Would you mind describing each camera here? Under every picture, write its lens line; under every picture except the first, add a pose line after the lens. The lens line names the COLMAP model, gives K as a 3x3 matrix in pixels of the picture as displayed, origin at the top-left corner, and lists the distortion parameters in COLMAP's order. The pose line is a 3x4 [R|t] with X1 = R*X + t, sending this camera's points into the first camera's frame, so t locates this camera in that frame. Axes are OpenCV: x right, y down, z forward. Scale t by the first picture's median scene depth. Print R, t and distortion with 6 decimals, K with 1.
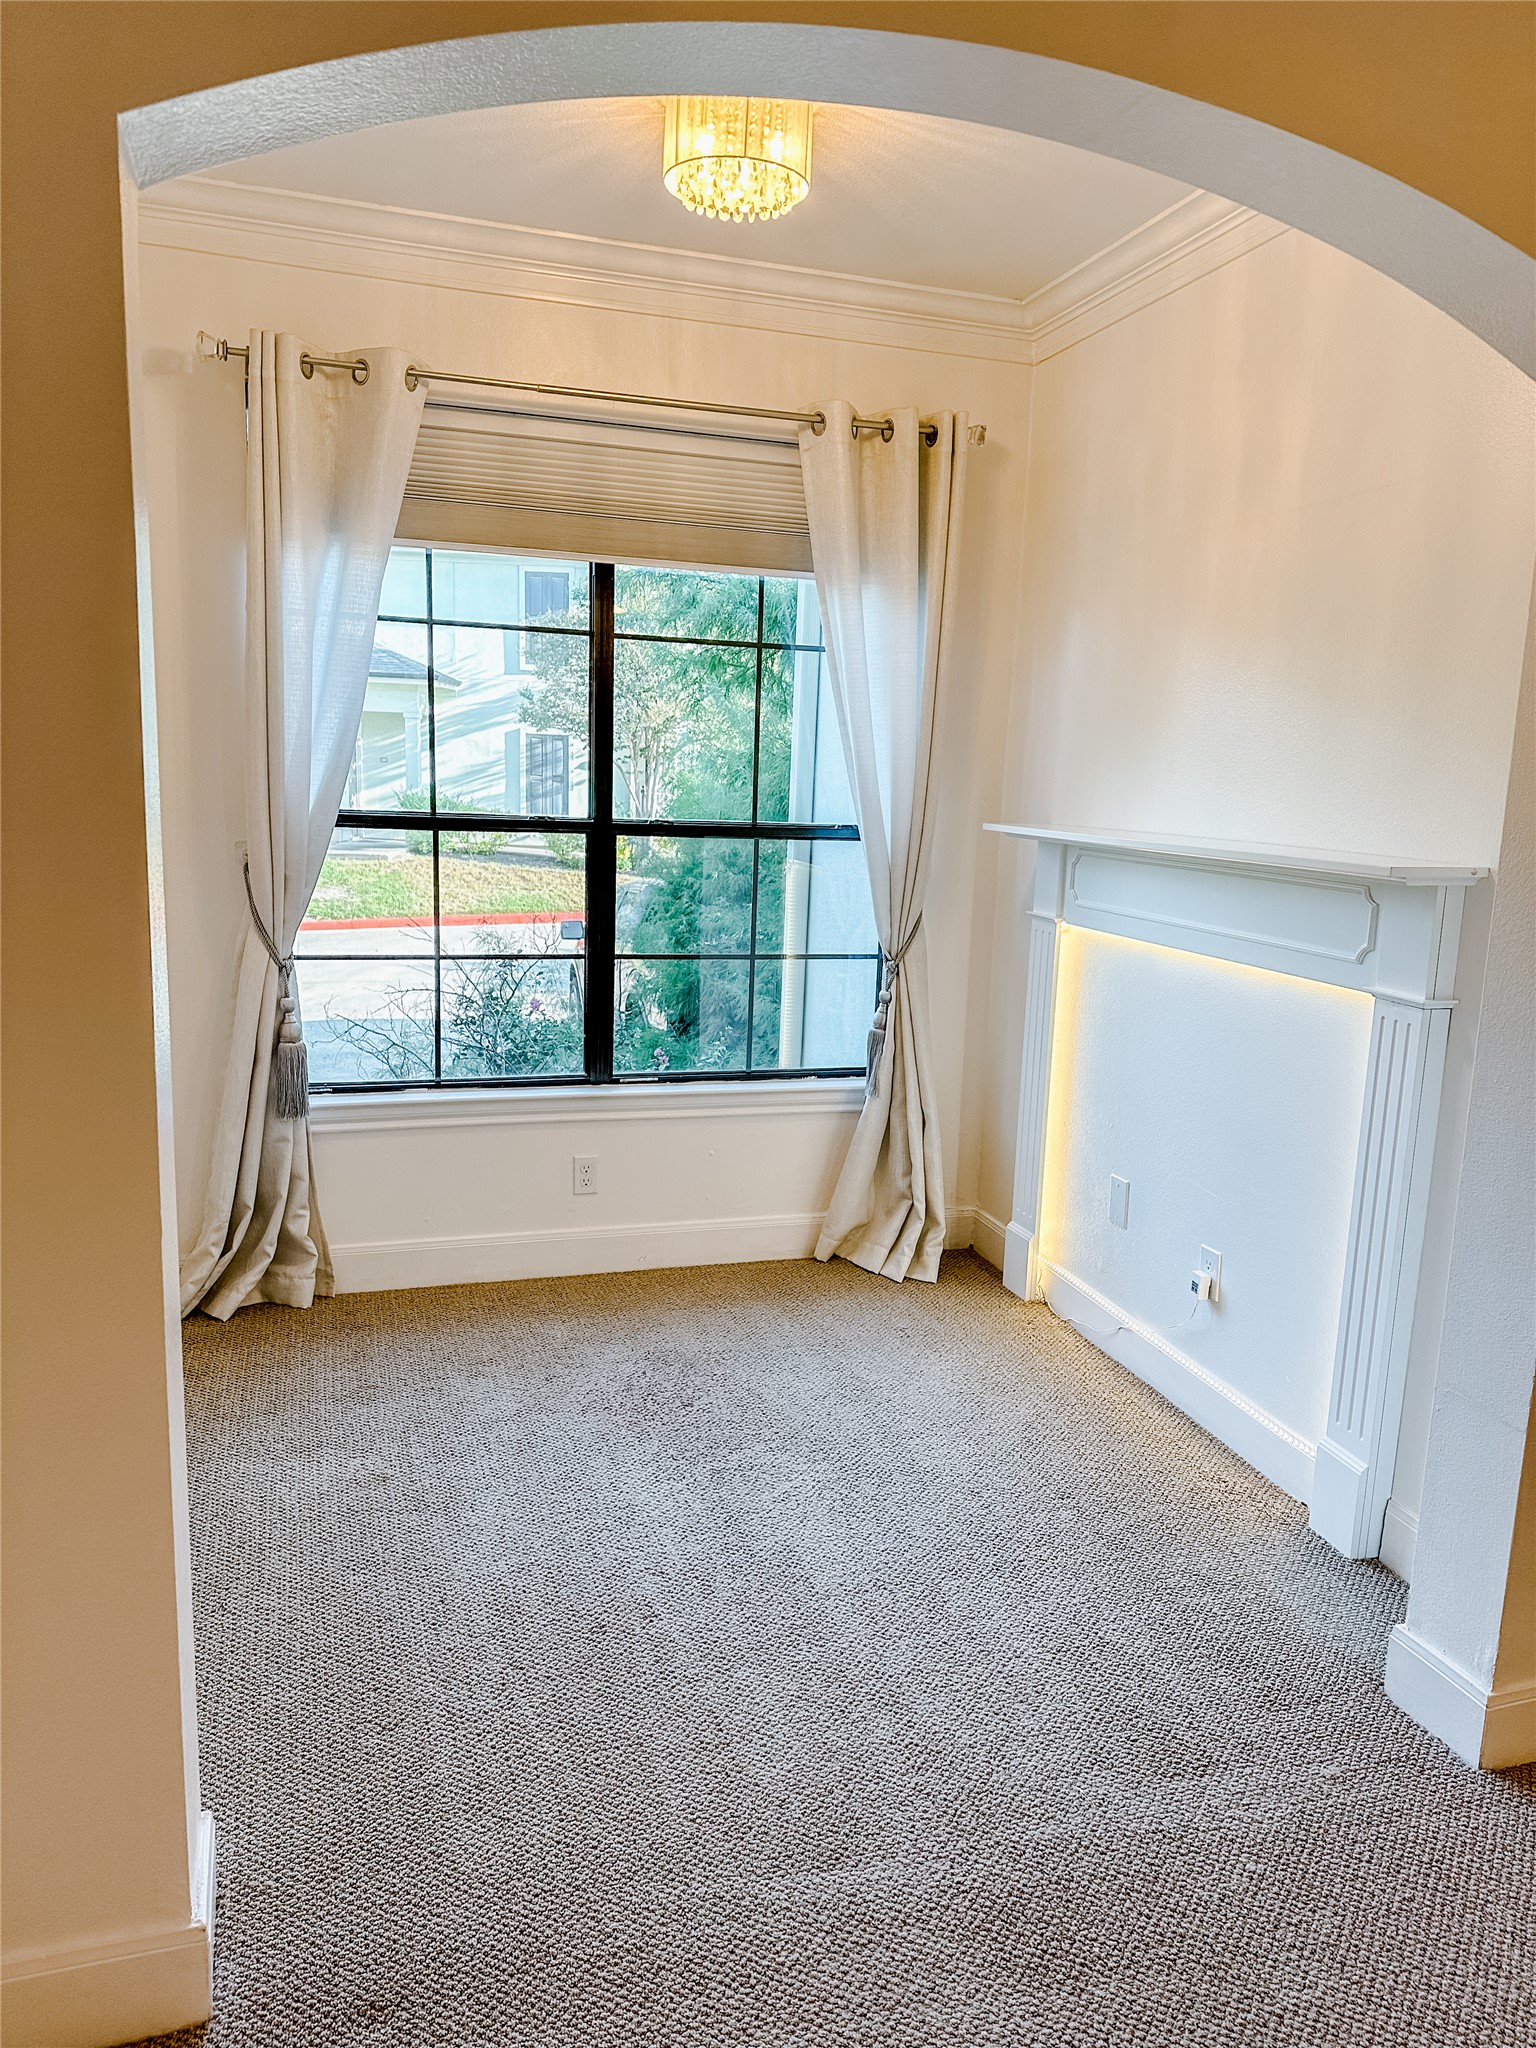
lens RADIAL K [[1435.2, 0, 770.4], [0, 1435.2, 1031.9], [0, 0, 1]] dist [0.064130, -0.064460]
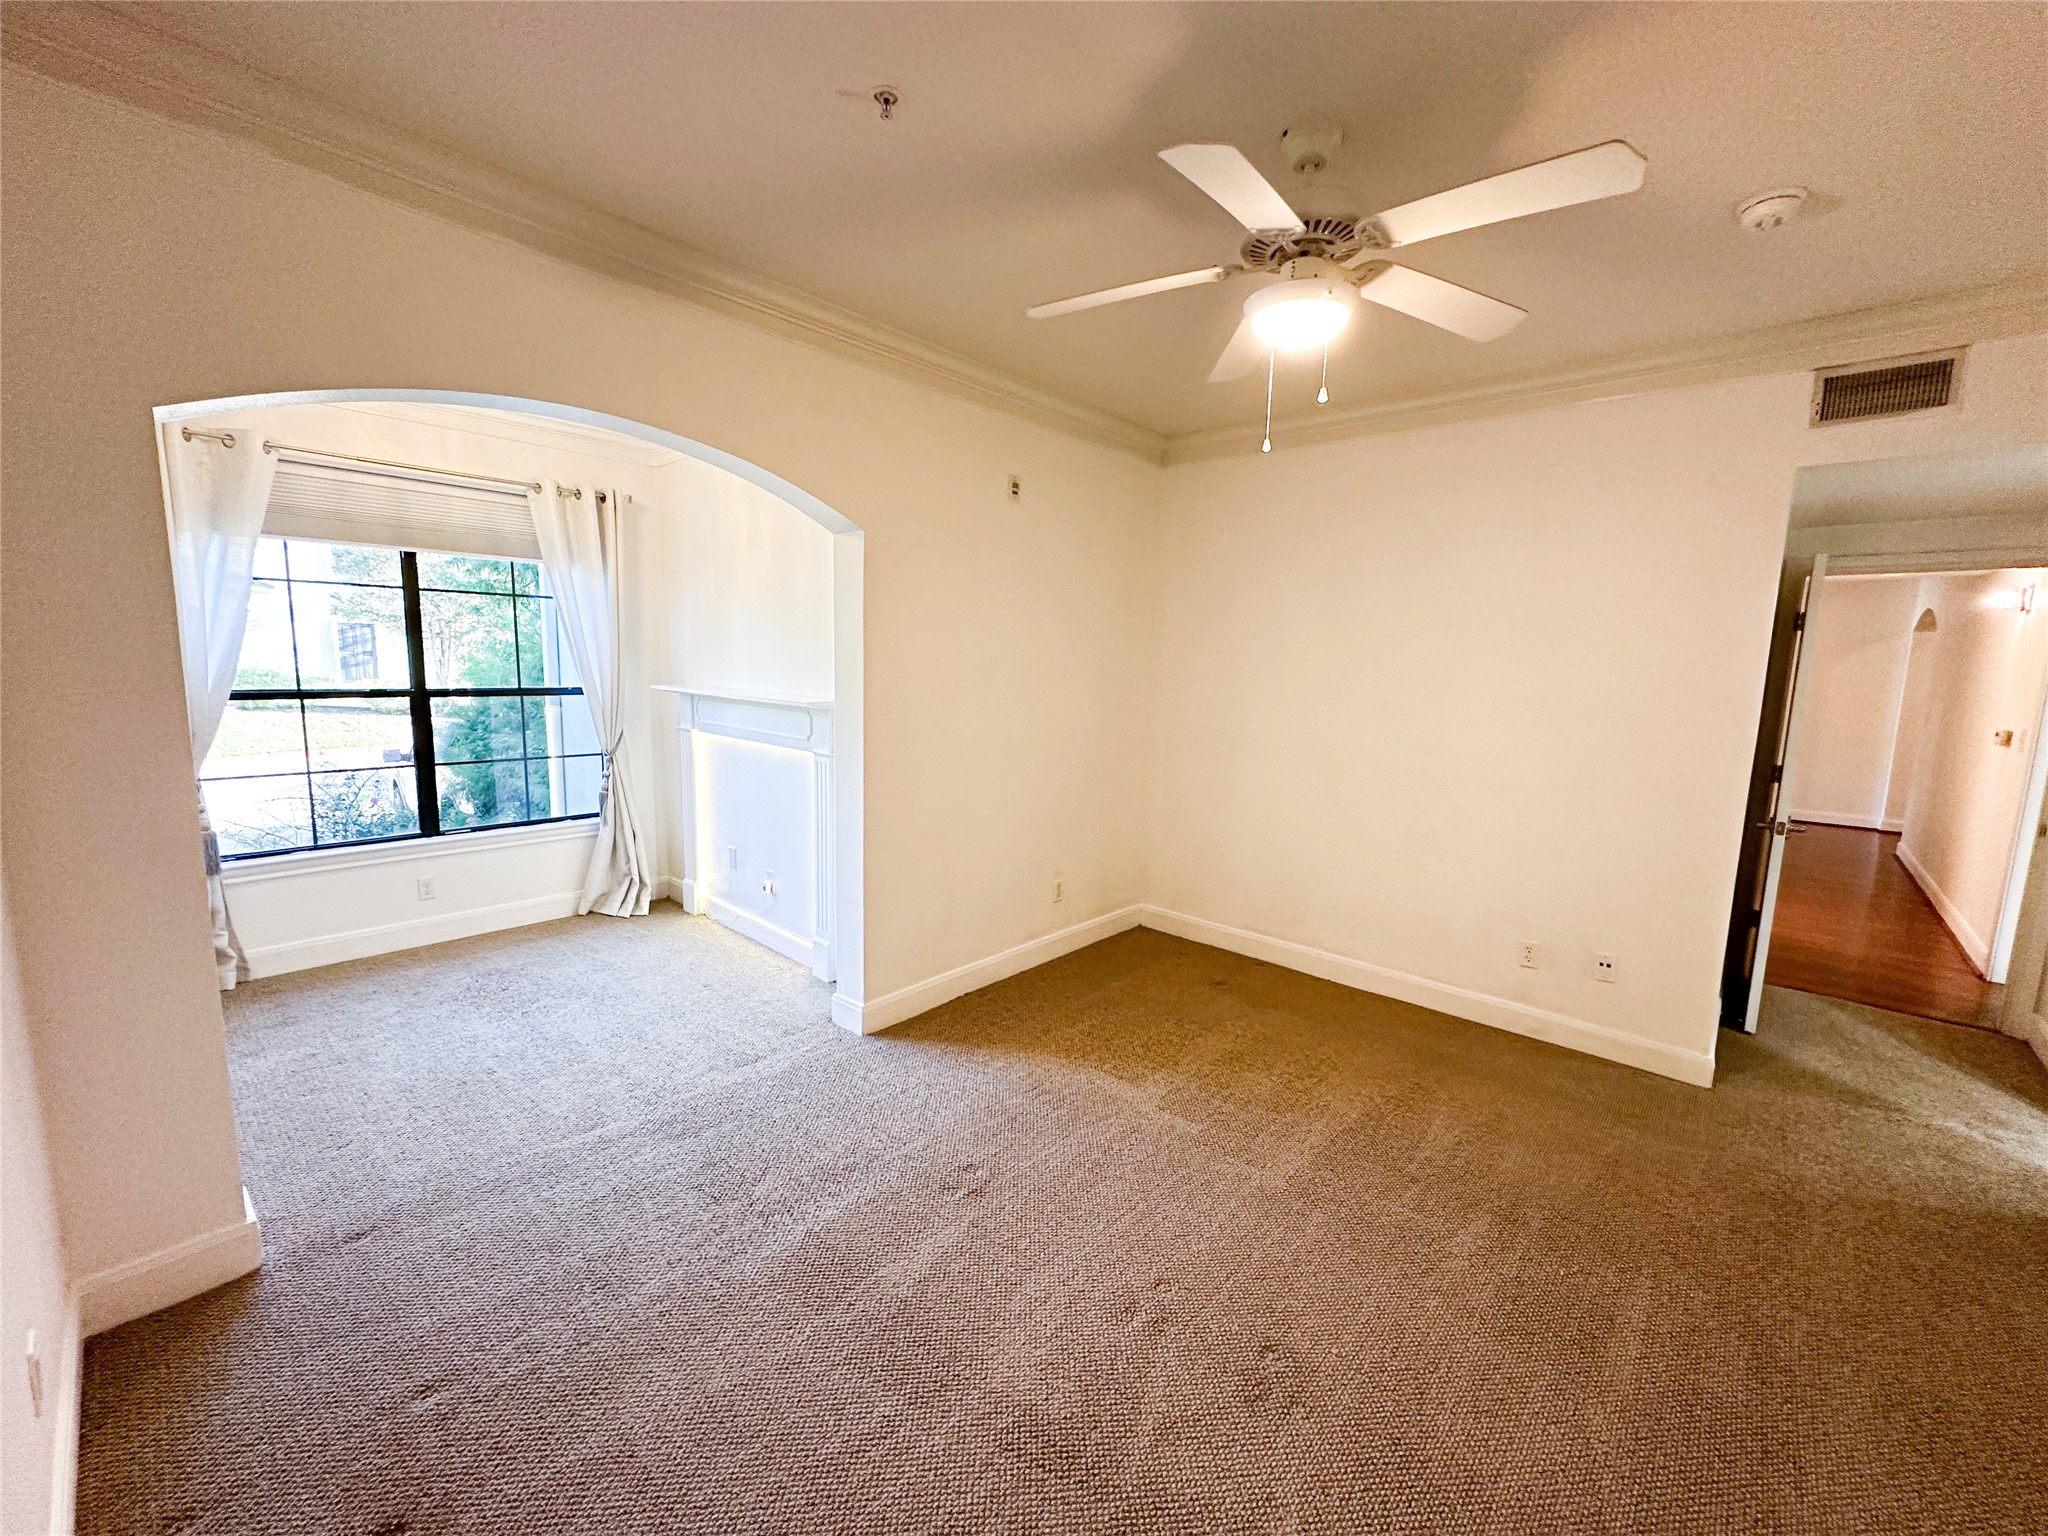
lens RADIAL K [[820.5, 0, 1028.8], [0, 820.5, 770.5], [0, 0, 1]] dist [-0.004701, 0.000616]
pose [[0.861420, -0.082231, 0.501192, 0.018691], [0.094749, 0.995501, 0.000485, 0.026842], [-0.498977, 0.047069, 0.865336, -0.280642]]
